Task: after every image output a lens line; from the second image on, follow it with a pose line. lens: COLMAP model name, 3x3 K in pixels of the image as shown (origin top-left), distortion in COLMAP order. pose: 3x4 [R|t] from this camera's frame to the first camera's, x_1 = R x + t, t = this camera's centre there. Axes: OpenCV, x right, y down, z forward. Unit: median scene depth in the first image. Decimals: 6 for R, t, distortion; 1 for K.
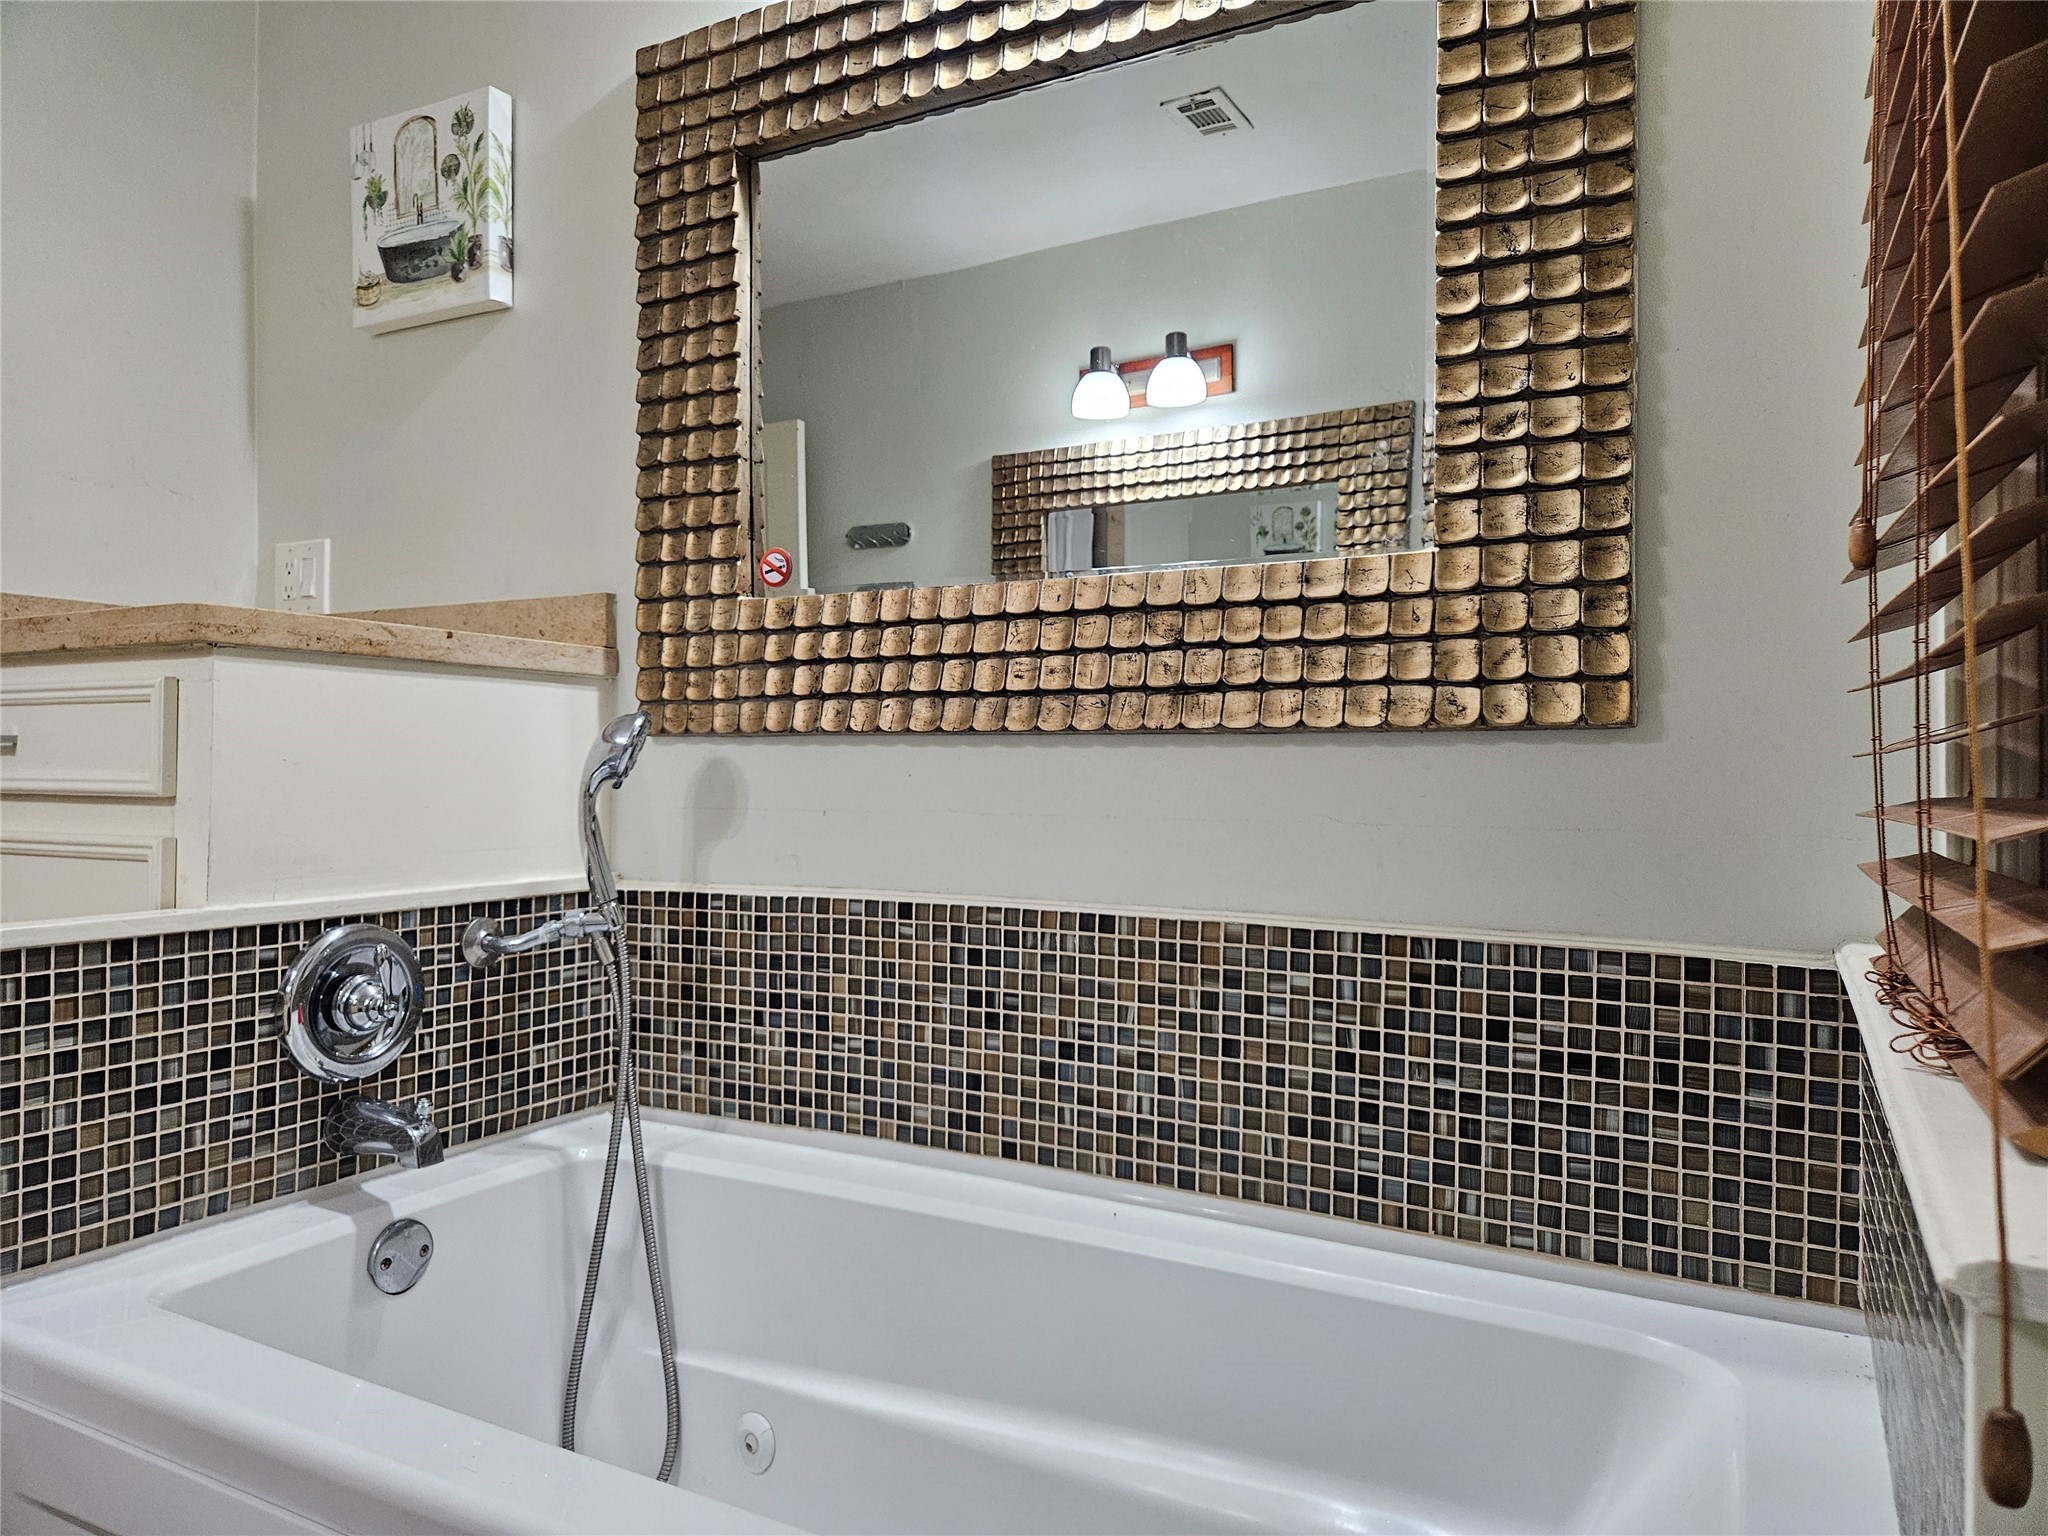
lens RADIAL K [[1314.9, 0, 1021.1], [0, 1314.9, 760.4], [0, 0, 1]] dist [0.010324, -0.007749]
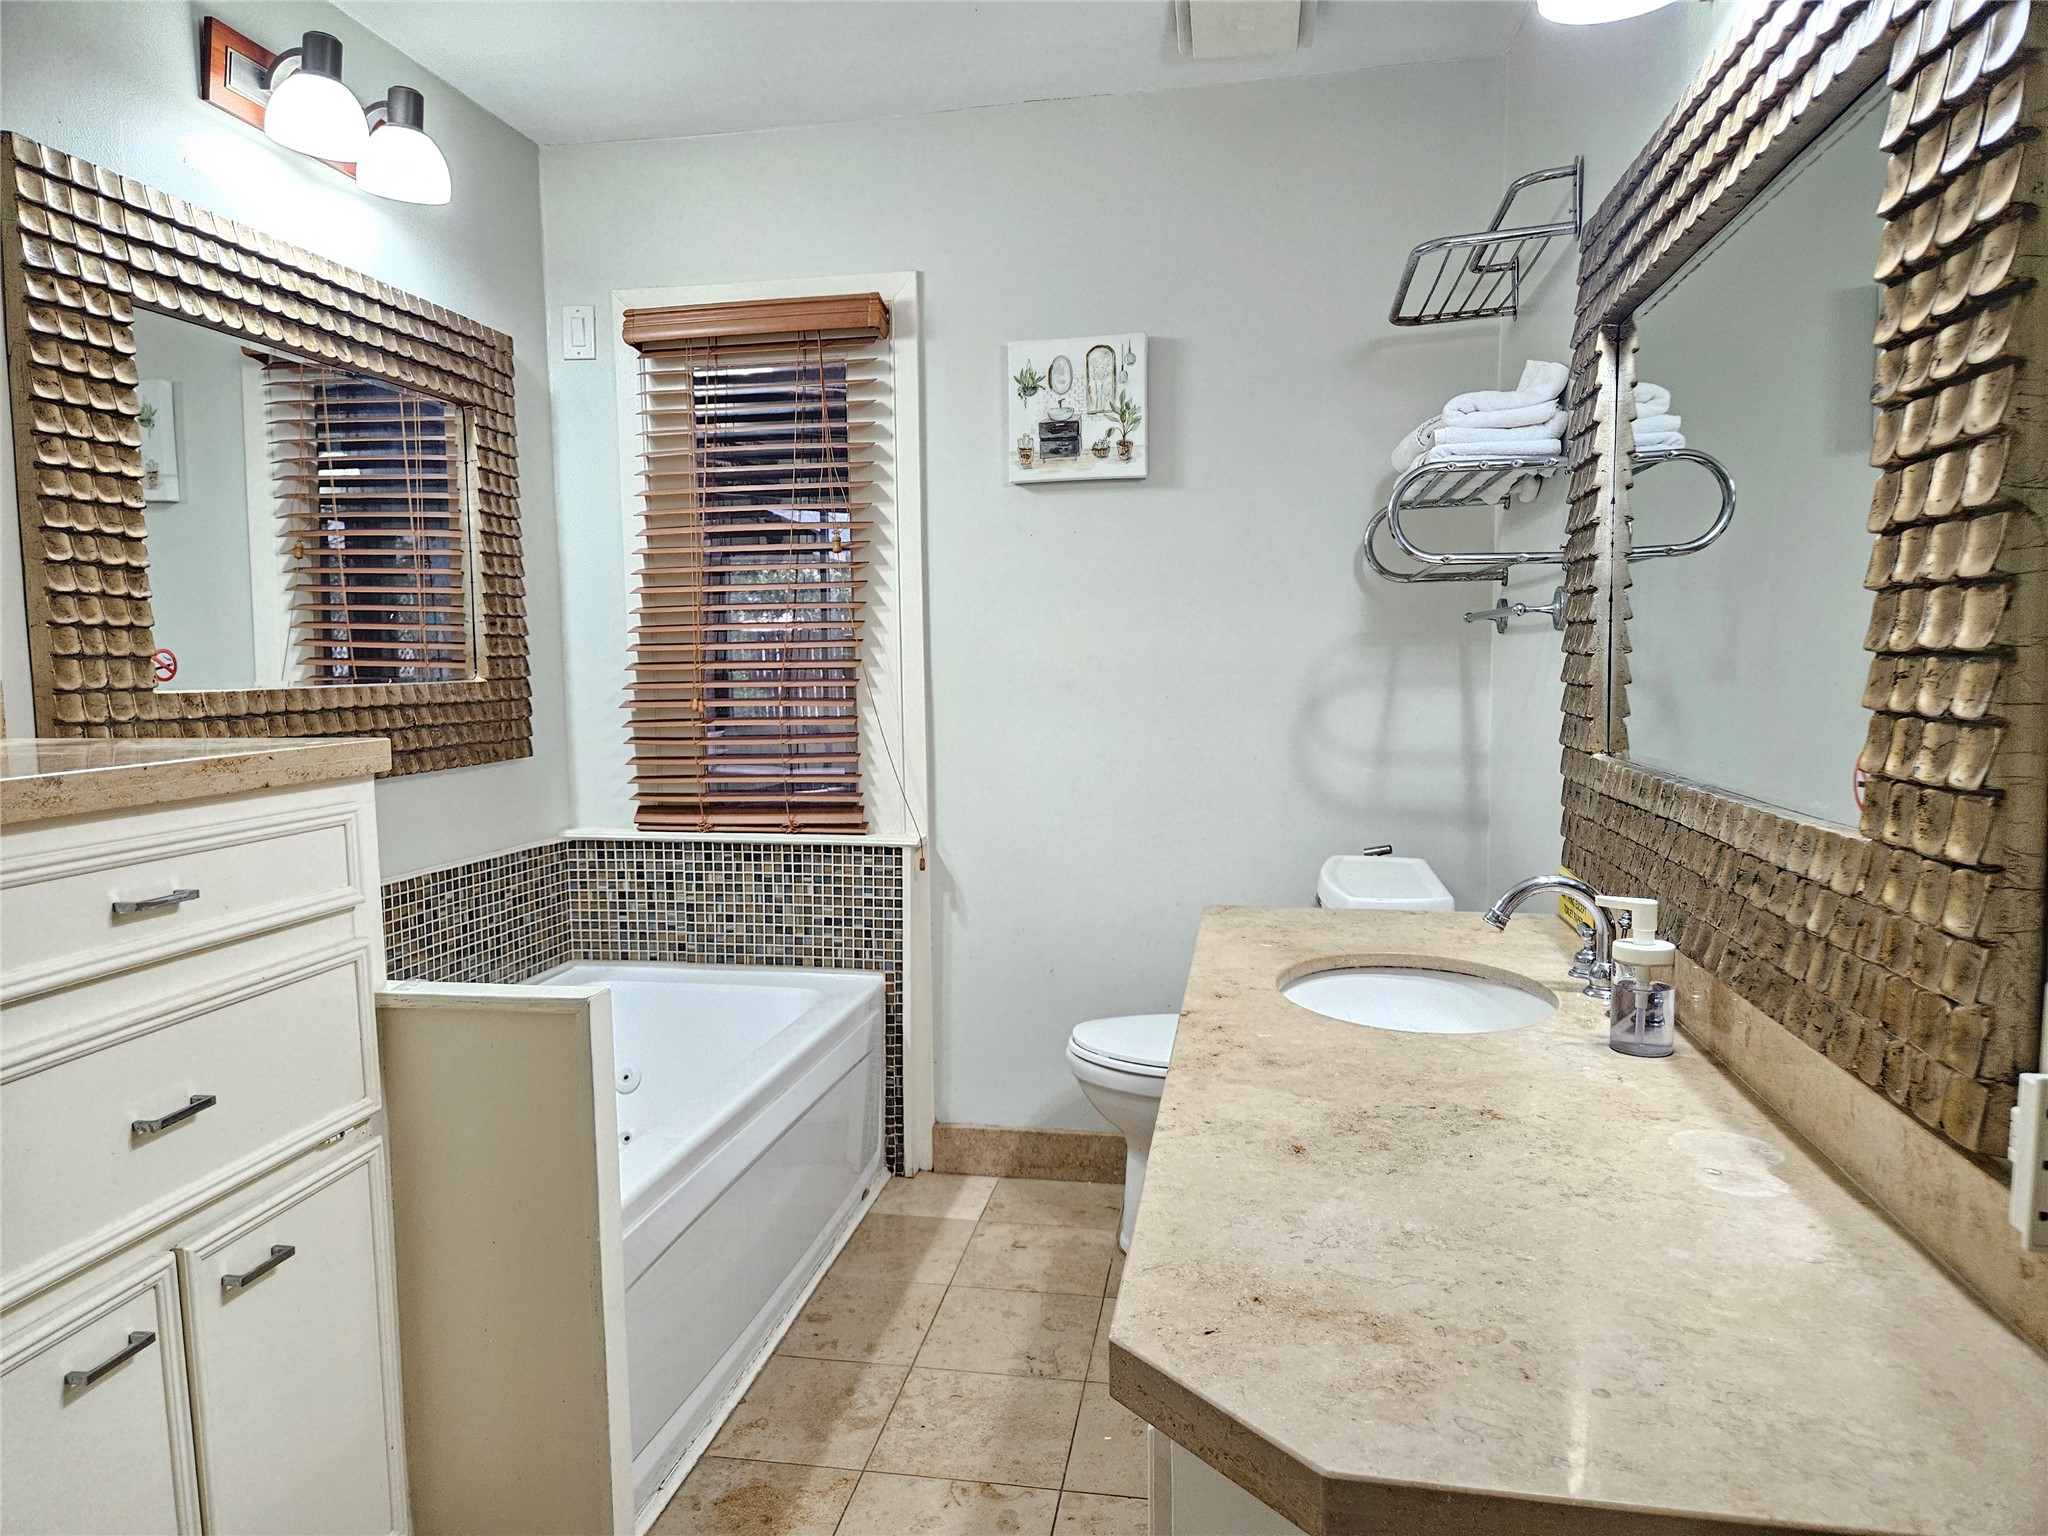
lens RADIAL K [[1314.9, 0, 1023.2], [0, 1314.9, 773.1], [0, 0, 1]] dist [0.010324, -0.007749]
pose [[-0.308661, -0.083222, 0.947524, -2.006257], [0.003532, 0.996058, 0.088635, -0.197140], [-0.951165, 0.030705, -0.307151, 0.823019]]
